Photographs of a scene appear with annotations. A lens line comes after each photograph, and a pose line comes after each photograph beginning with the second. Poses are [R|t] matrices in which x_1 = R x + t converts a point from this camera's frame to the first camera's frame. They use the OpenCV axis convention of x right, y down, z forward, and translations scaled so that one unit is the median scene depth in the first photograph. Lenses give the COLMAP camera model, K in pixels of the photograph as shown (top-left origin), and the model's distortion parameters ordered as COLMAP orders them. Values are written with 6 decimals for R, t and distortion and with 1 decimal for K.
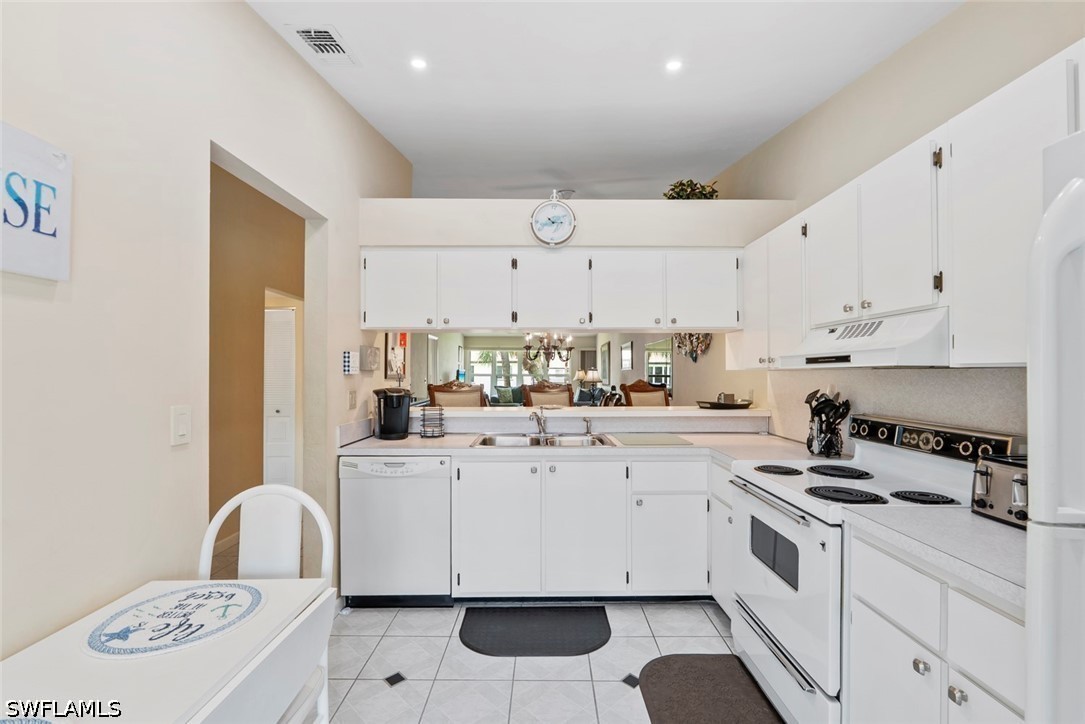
lens RADIAL K [[479.3, 0, 544.8], [0, 479.3, 363.0], [0, 0, 1]] dist [-0.001800, -0.000053]
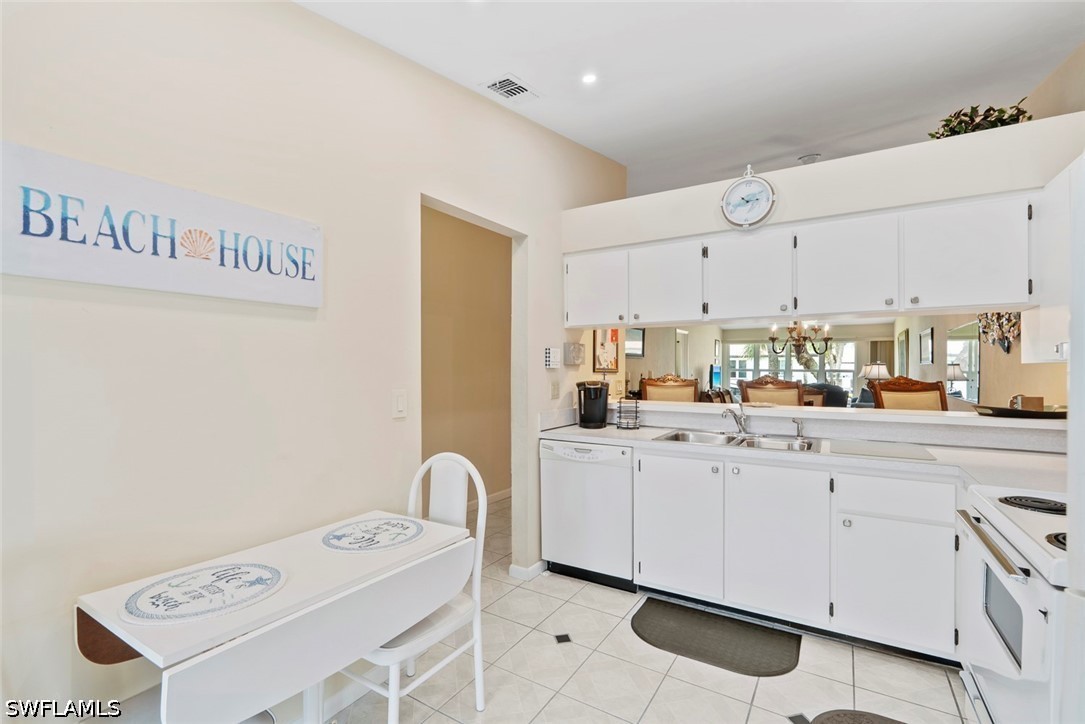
lens RADIAL K [[481.7, 0, 543.0], [0, 481.7, 364.2], [0, 0, 1]] dist [-0.001419, -0.000148]
pose [[0.848590, -0.003330, -0.529041, 0.189847], [0.010092, 0.999900, 0.009894, 0.002453], [0.528955, -0.013735, 0.848538, 0.017527]]
